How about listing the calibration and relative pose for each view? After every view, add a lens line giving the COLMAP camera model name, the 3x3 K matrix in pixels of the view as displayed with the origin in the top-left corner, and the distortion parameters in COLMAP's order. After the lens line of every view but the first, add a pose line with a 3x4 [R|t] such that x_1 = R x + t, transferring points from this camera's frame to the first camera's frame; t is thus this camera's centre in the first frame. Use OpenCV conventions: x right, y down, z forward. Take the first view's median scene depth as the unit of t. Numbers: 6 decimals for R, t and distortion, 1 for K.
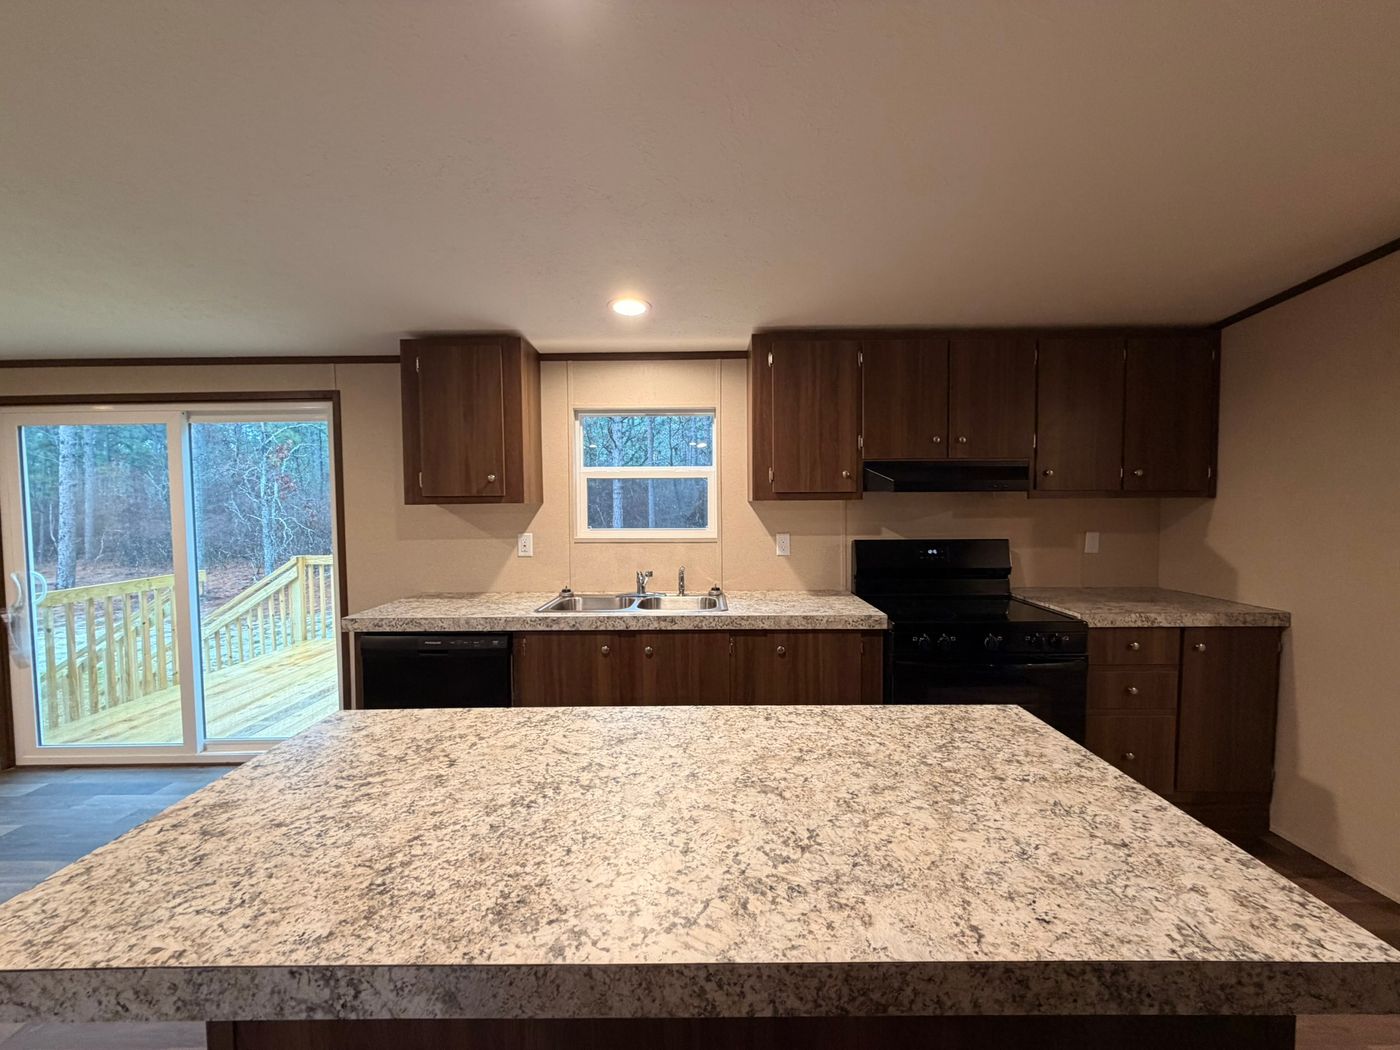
lens RADIAL K [[557.8, 0, 698.1], [0, 557.8, 524.5], [0, 0, 1]] dist [-0.000609, 0.000258]
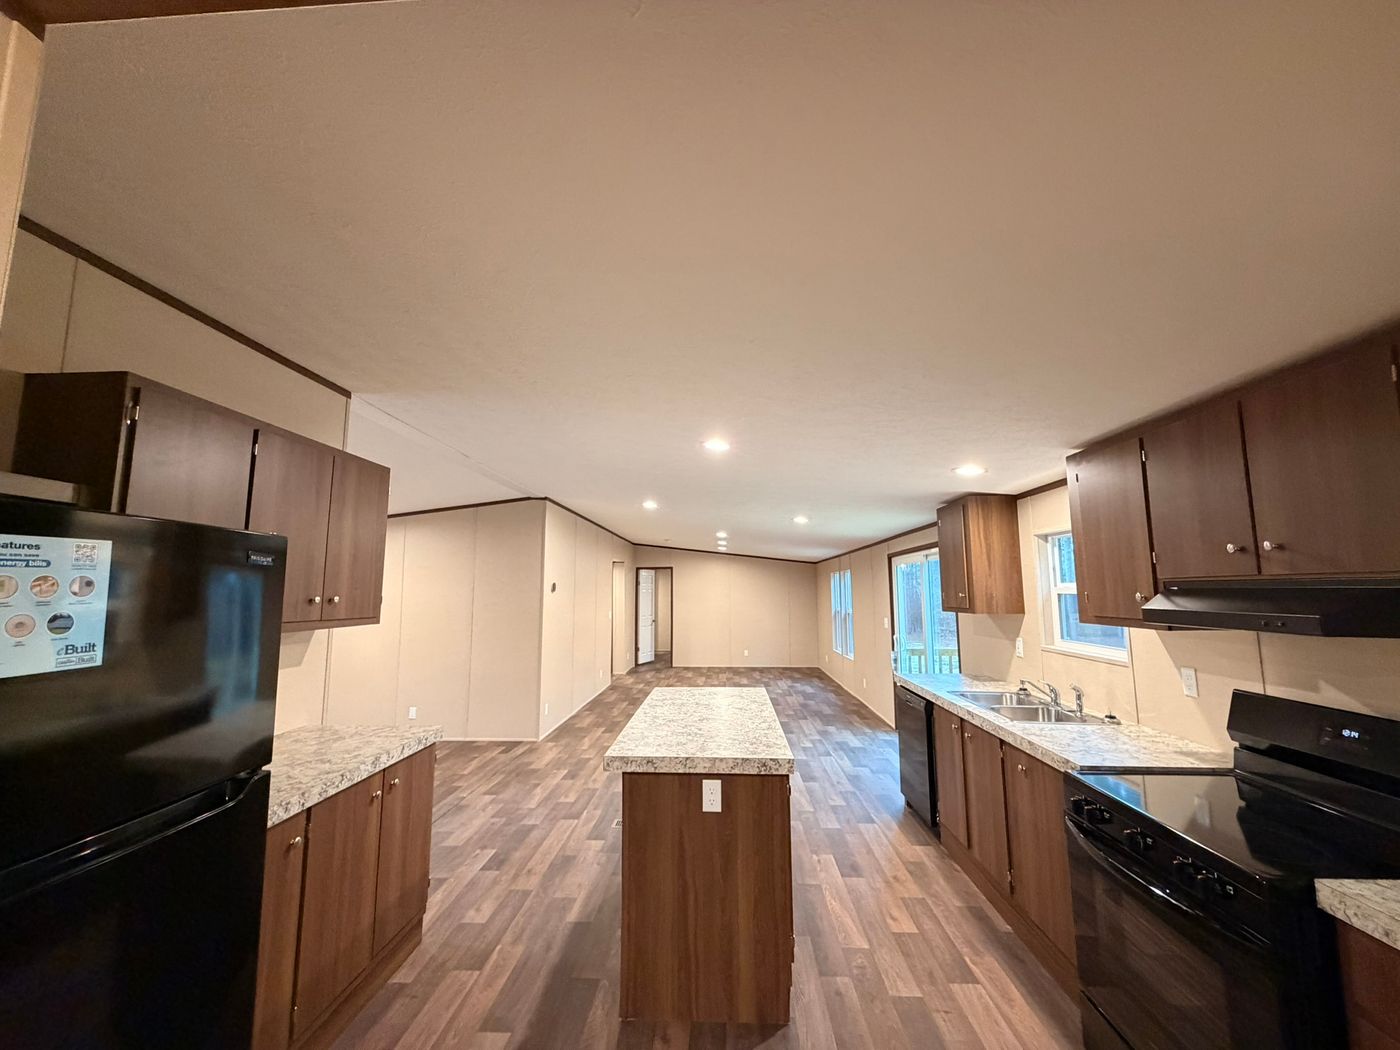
lens RADIAL K [[557.8, 0, 698.1], [0, 557.8, 524.5], [0, 0, 1]] dist [-0.000609, 0.000258]
pose [[-0.041946, -0.111304, -0.992901, 2.785483], [-0.038956, 0.993202, -0.109692, -0.202197], [0.998360, 0.034079, -0.045997, 0.943258]]
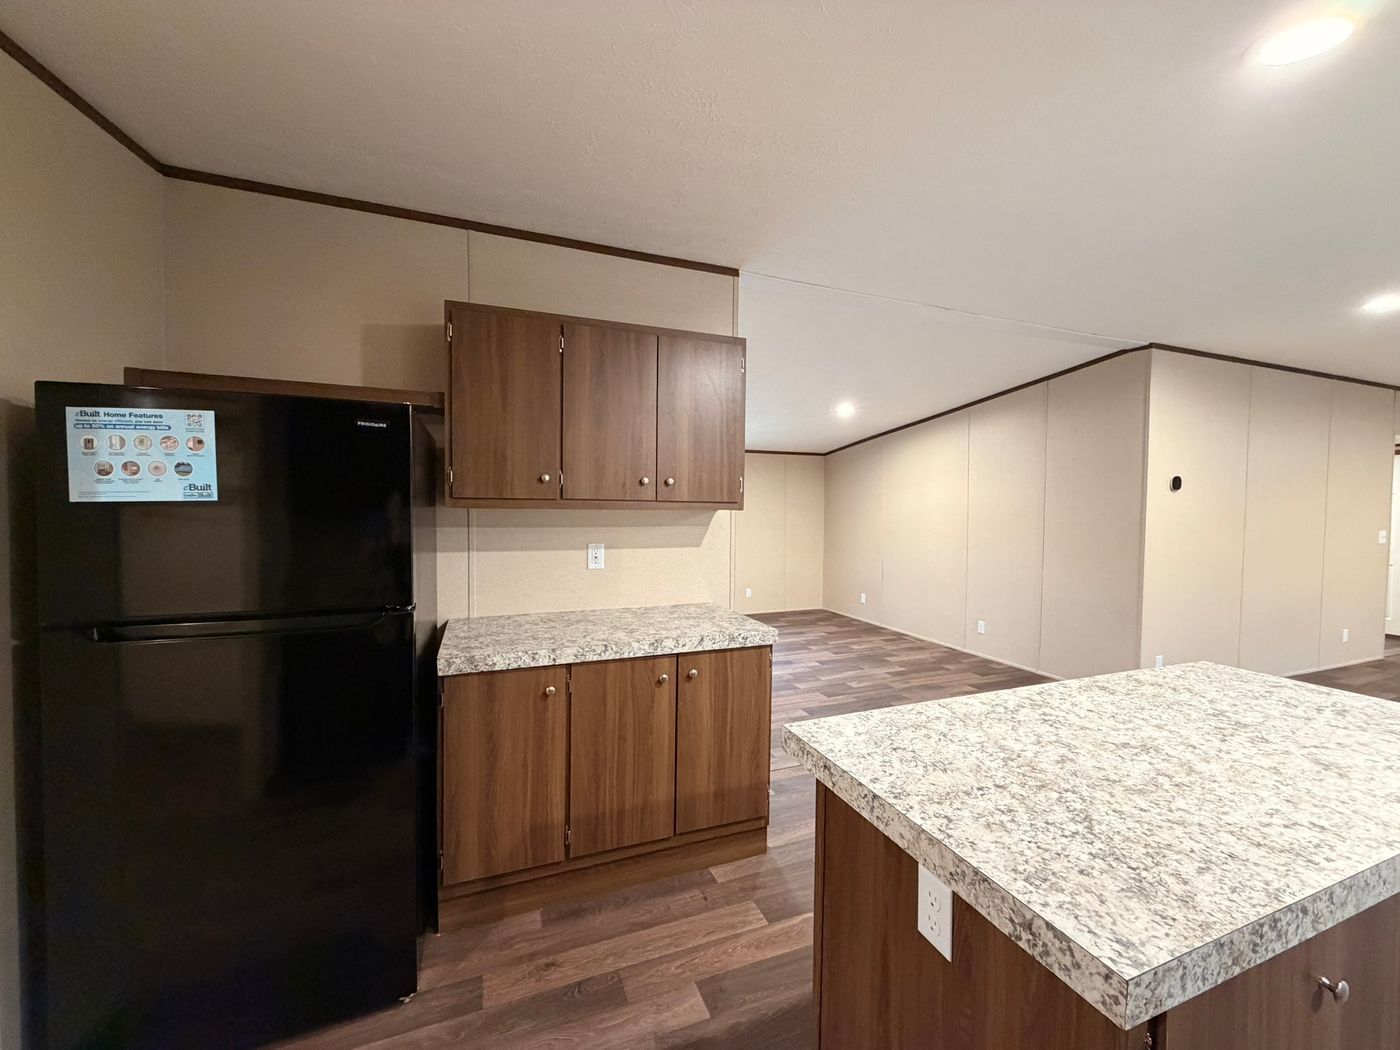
lens RADIAL K [[557.8, 0, 698.1], [0, 557.8, 524.5], [0, 0, 1]] dist [-0.000609, 0.000258]
pose [[-0.929987, 0.014511, -0.367307, 1.293223], [-0.015110, 0.996867, 0.077640, -0.092957], [0.367282, 0.077754, -0.926854, 1.545798]]
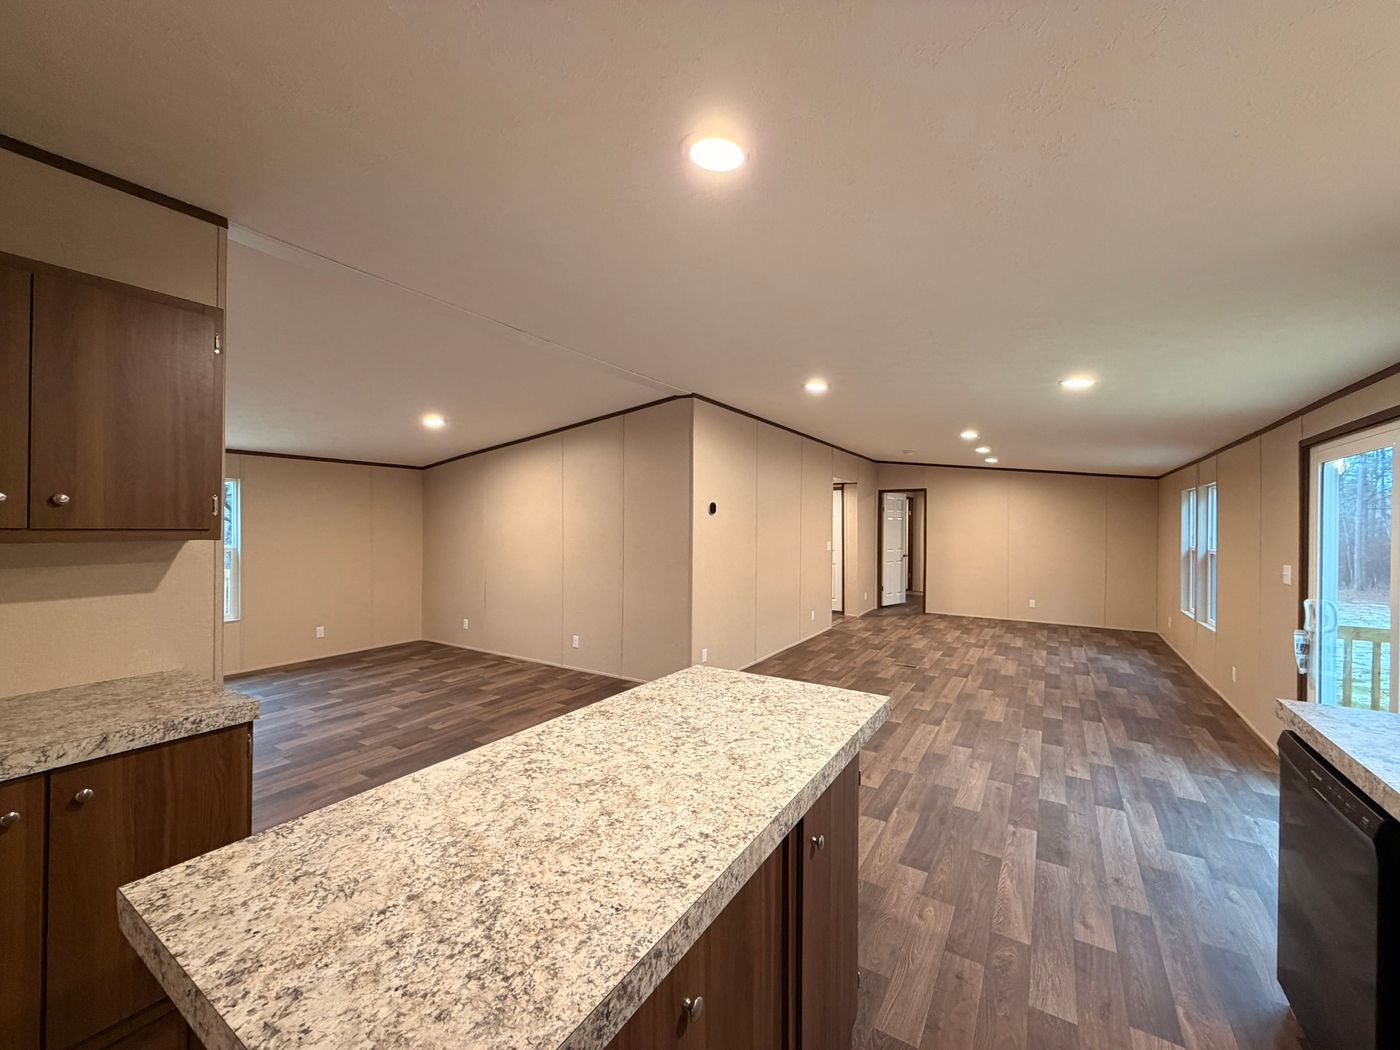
lens RADIAL K [[557.8, 0, 698.1], [0, 557.8, 524.5], [0, 0, 1]] dist [-0.000609, 0.000258]
pose [[-0.529997, 0.006062, -0.847978, 0.919895], [-0.038912, 0.998747, 0.031460, -0.134259], [0.847106, 0.049671, -0.529097, 1.602042]]
